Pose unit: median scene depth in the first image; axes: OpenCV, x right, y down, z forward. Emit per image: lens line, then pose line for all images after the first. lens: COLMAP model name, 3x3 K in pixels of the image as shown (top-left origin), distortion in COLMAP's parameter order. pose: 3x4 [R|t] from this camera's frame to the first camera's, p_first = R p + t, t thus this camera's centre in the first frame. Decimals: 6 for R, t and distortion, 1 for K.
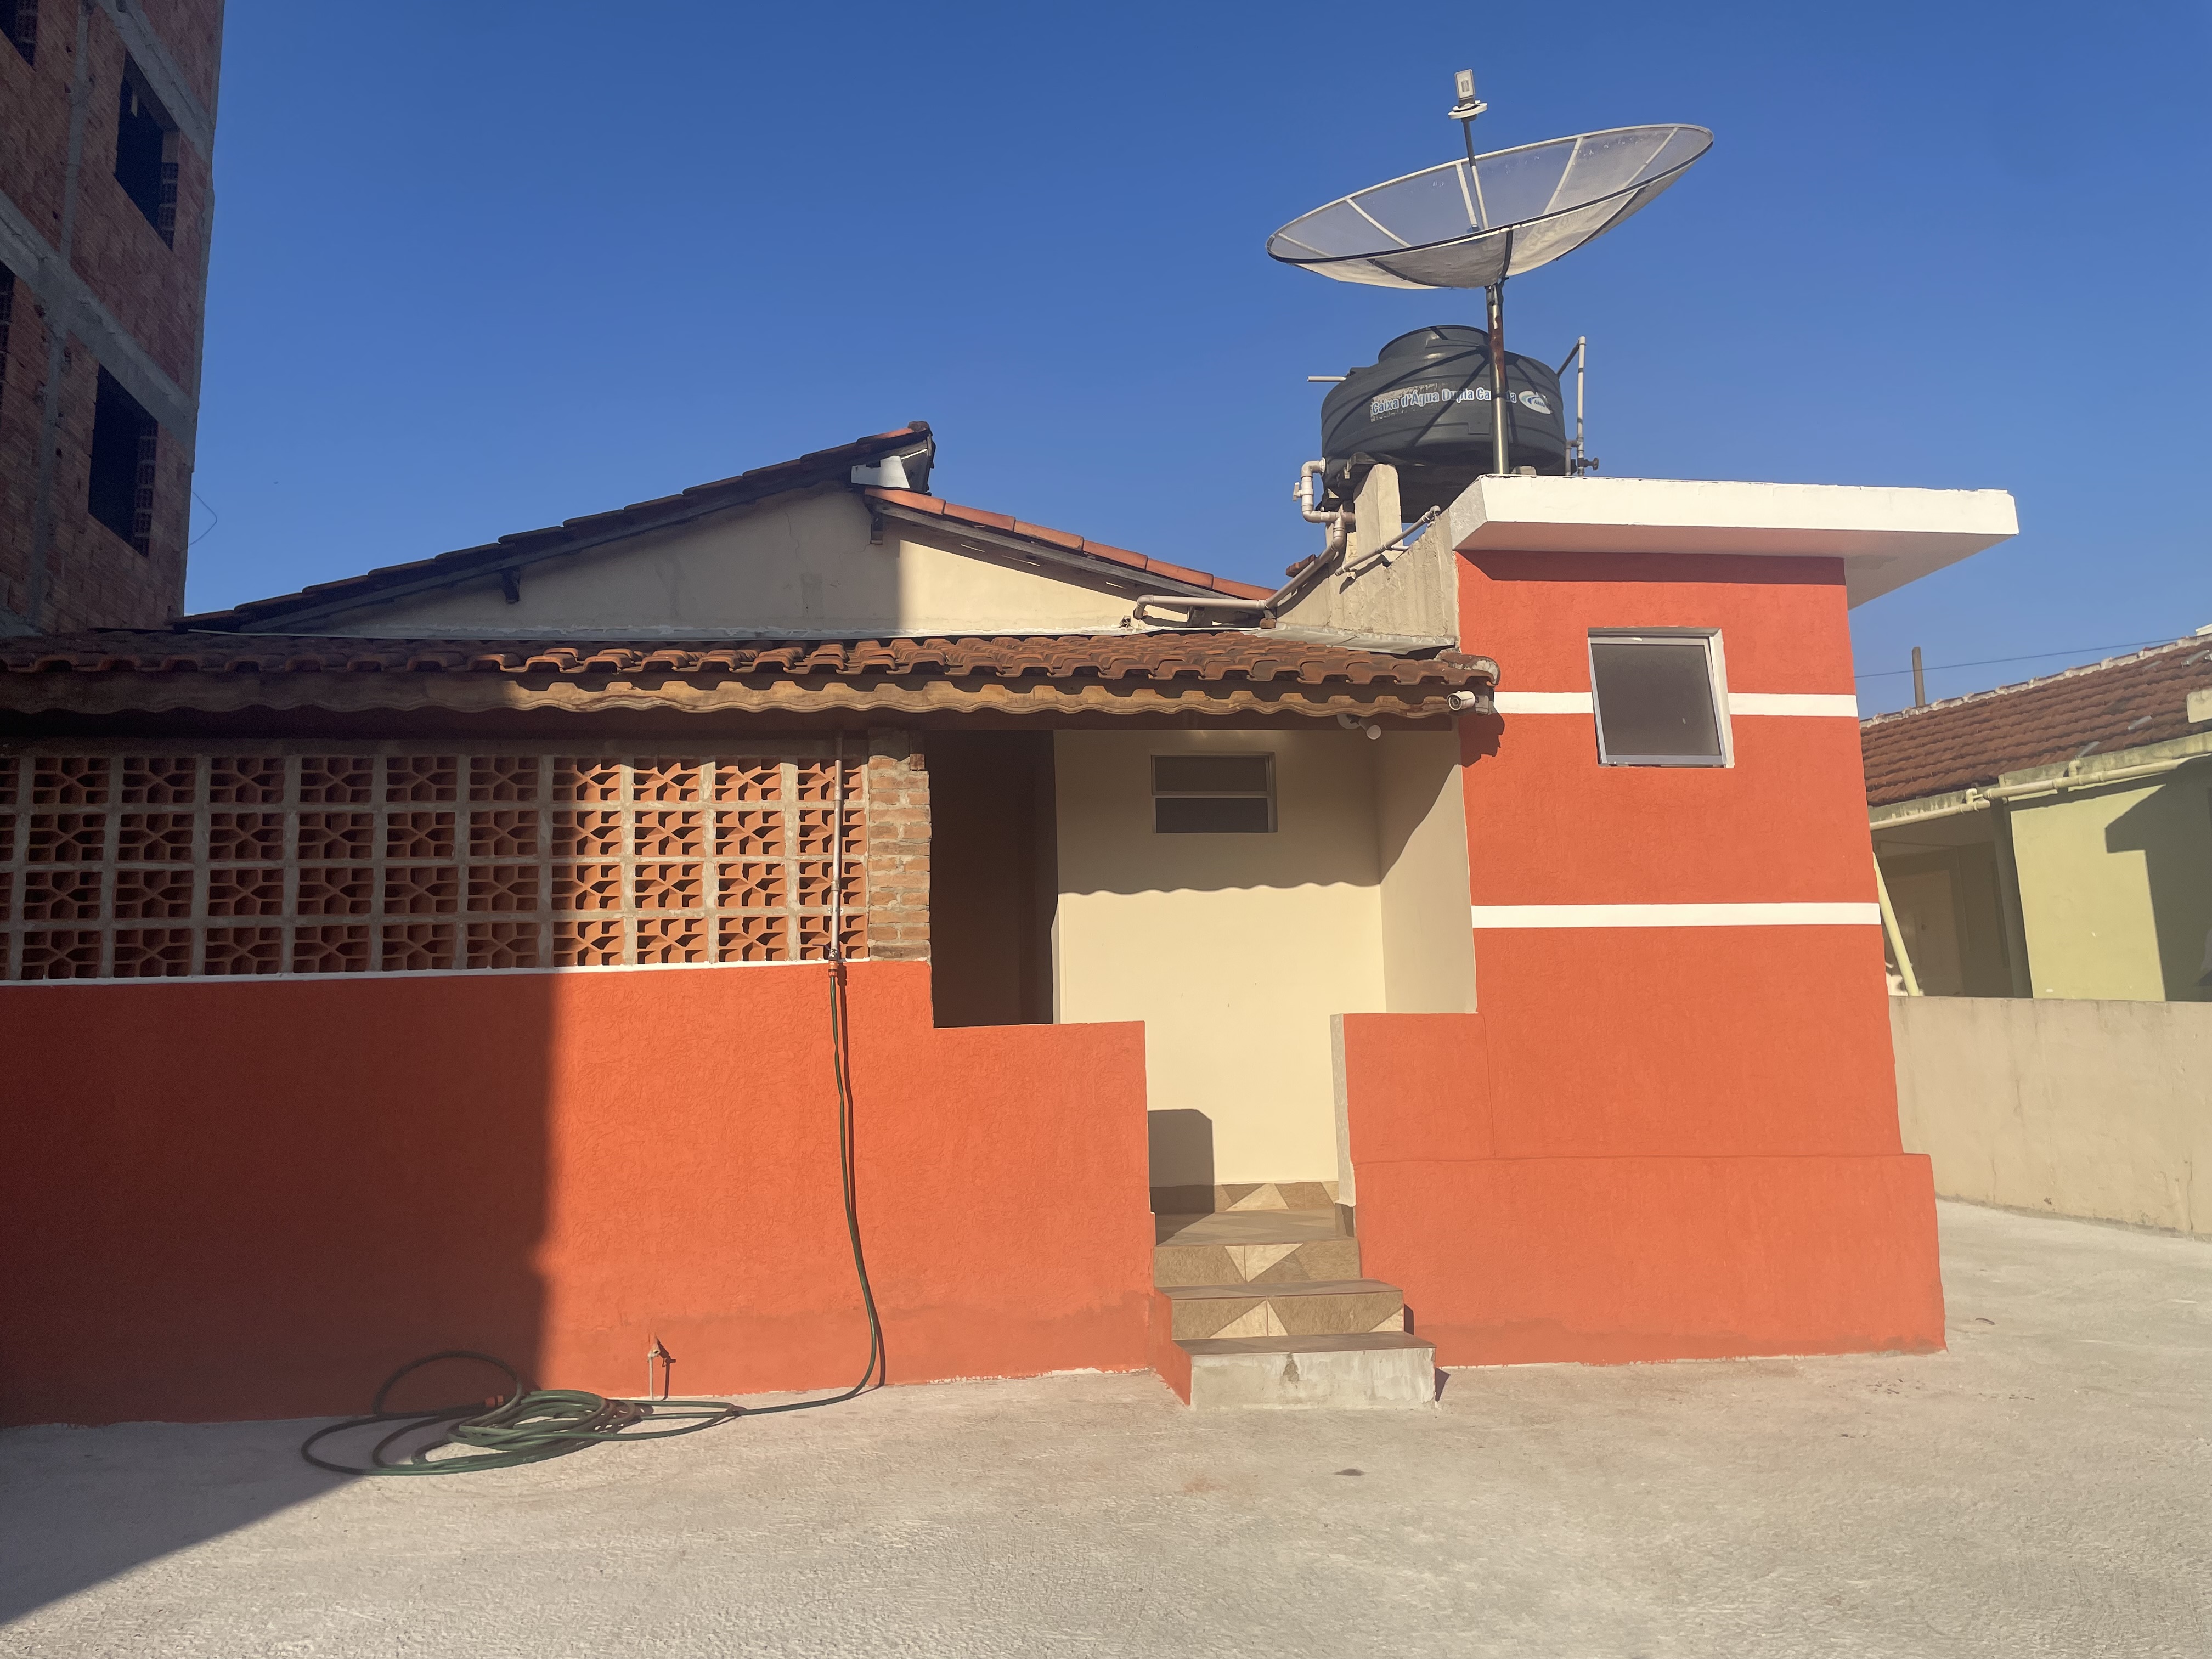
lens RADIAL K [[1714.4, 0, 1106.0], [0, 1714.4, 829.5], [0, 0, 1]] dist [0.129126, -0.149578]
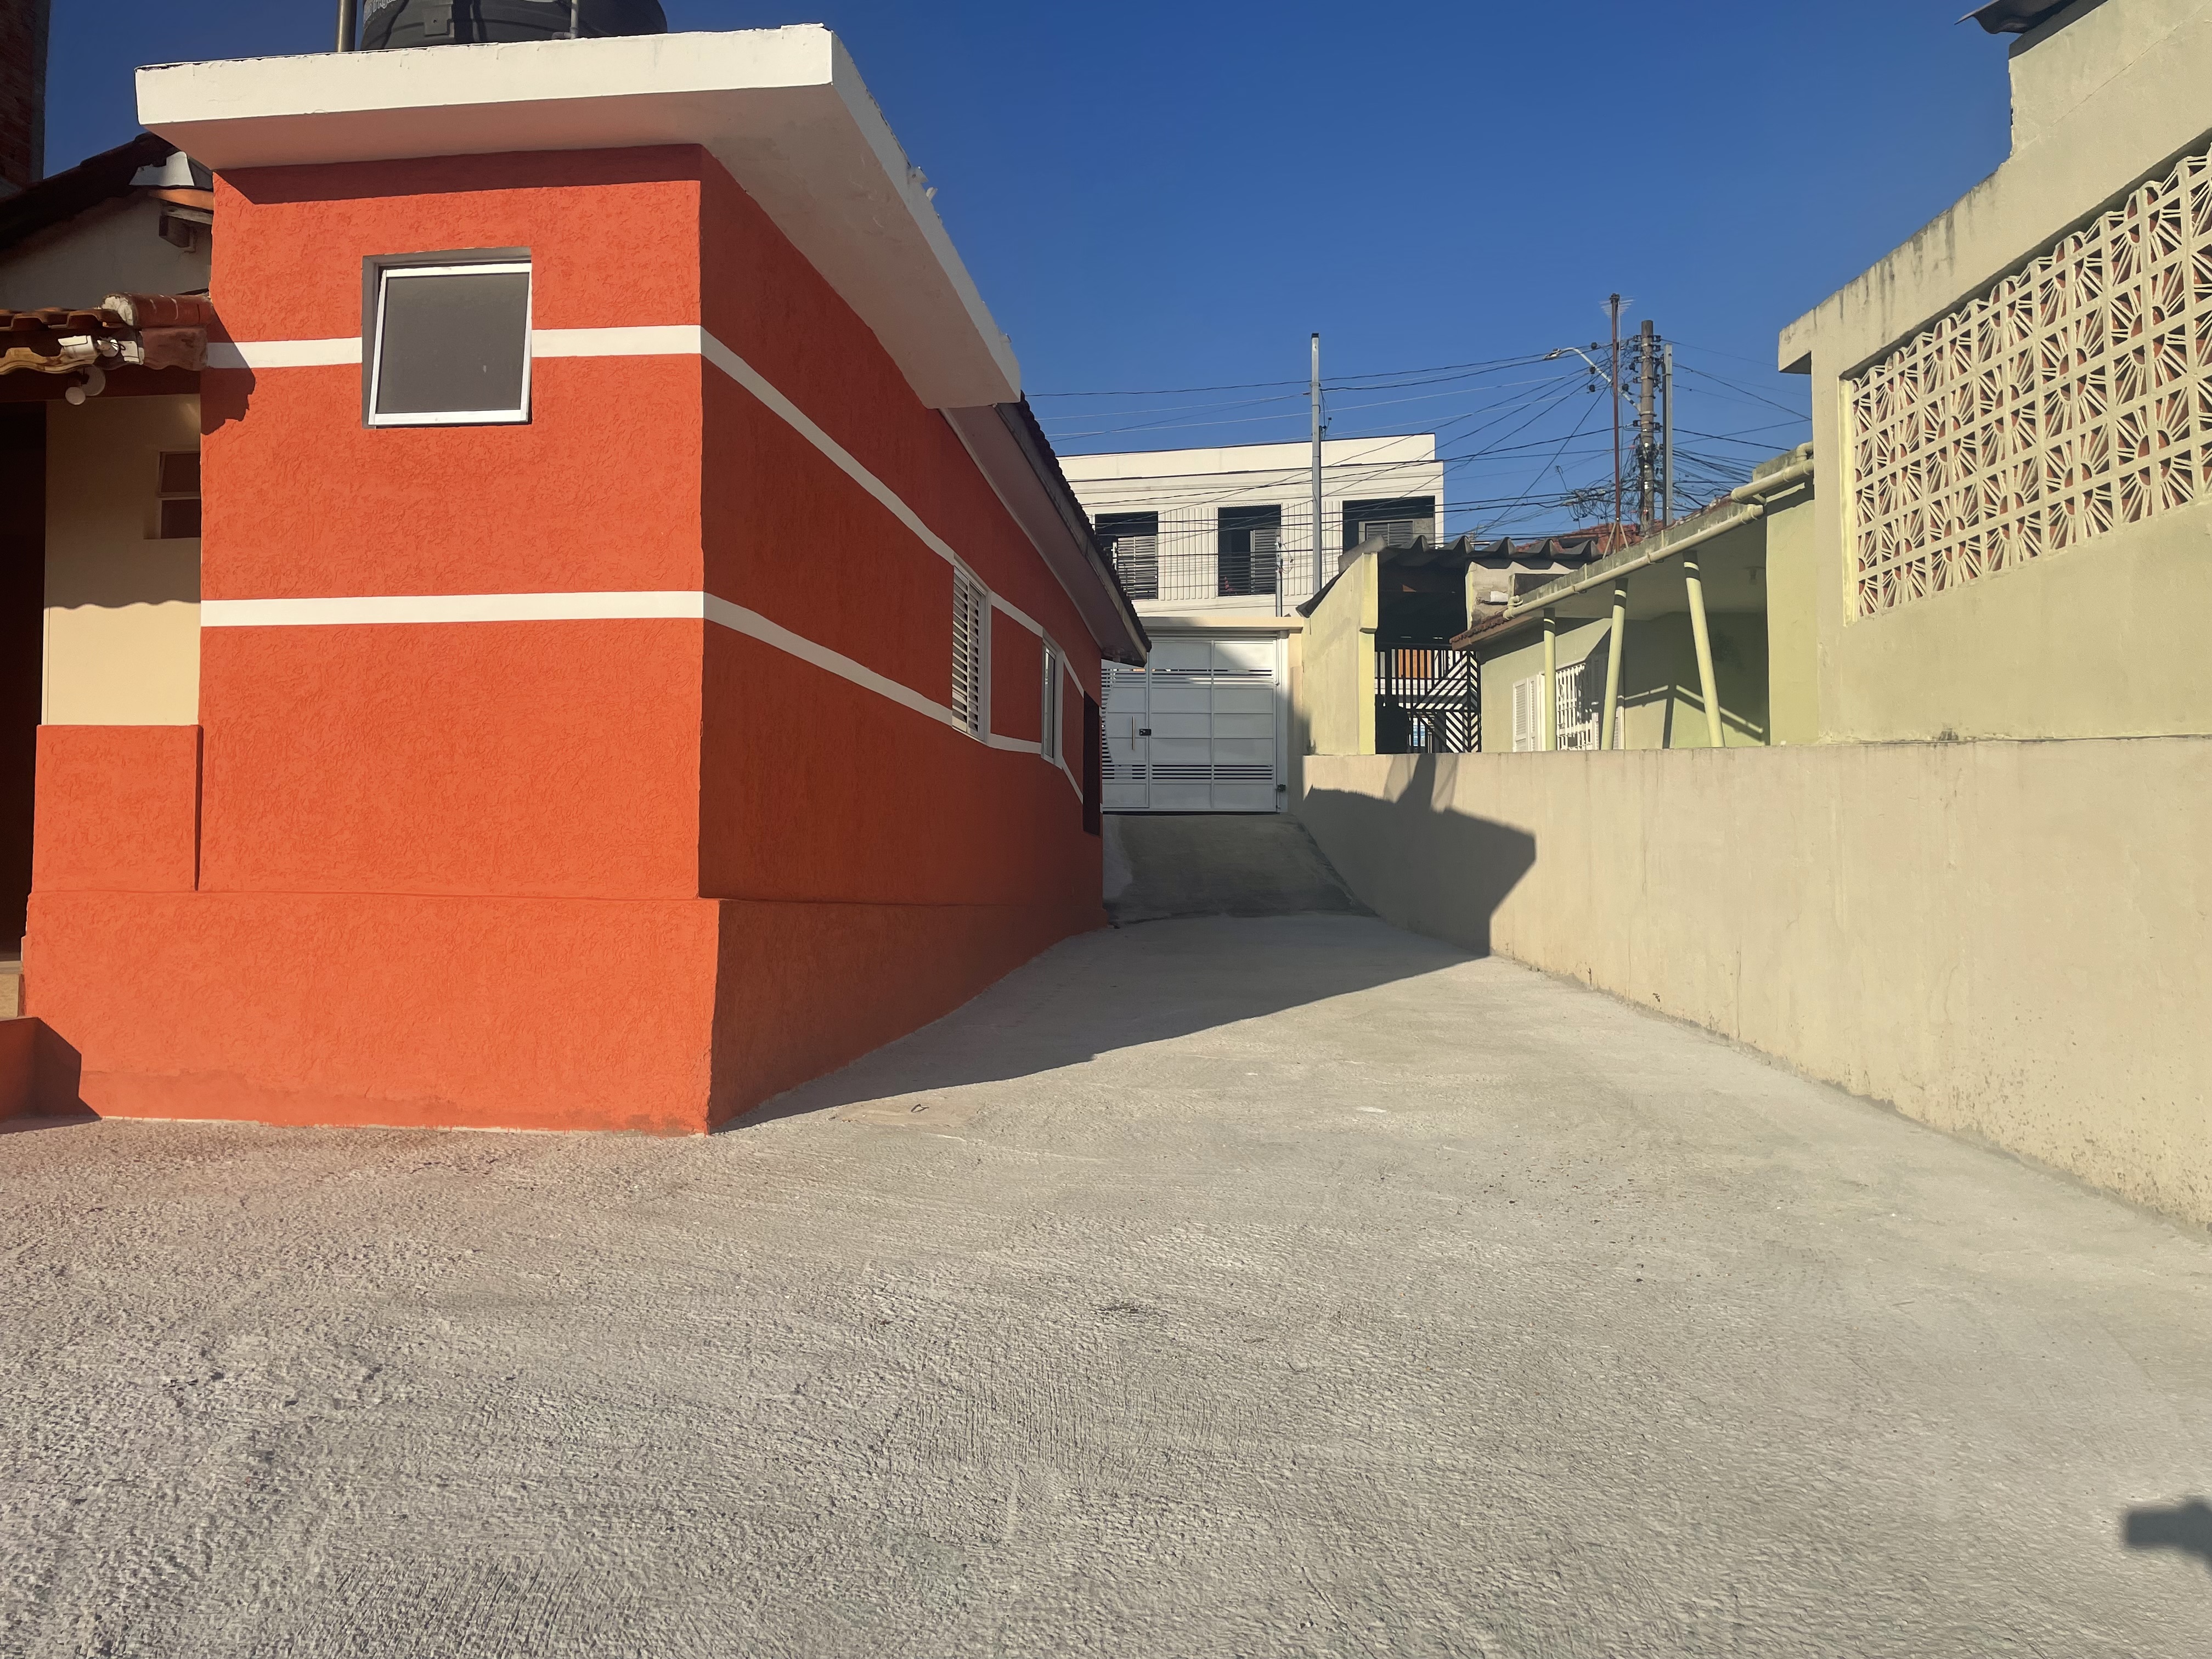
lens RADIAL K [[1714.4, 0, 1106.0], [0, 1714.4, 829.5], [0, 0, 1]] dist [0.129126, -0.149578]
pose [[0.947245, 0.016381, -0.320092, 0.868652], [0.020665, 0.993493, 0.111999, 0.065400], [0.319844, -0.112705, 0.940743, 0.302253]]
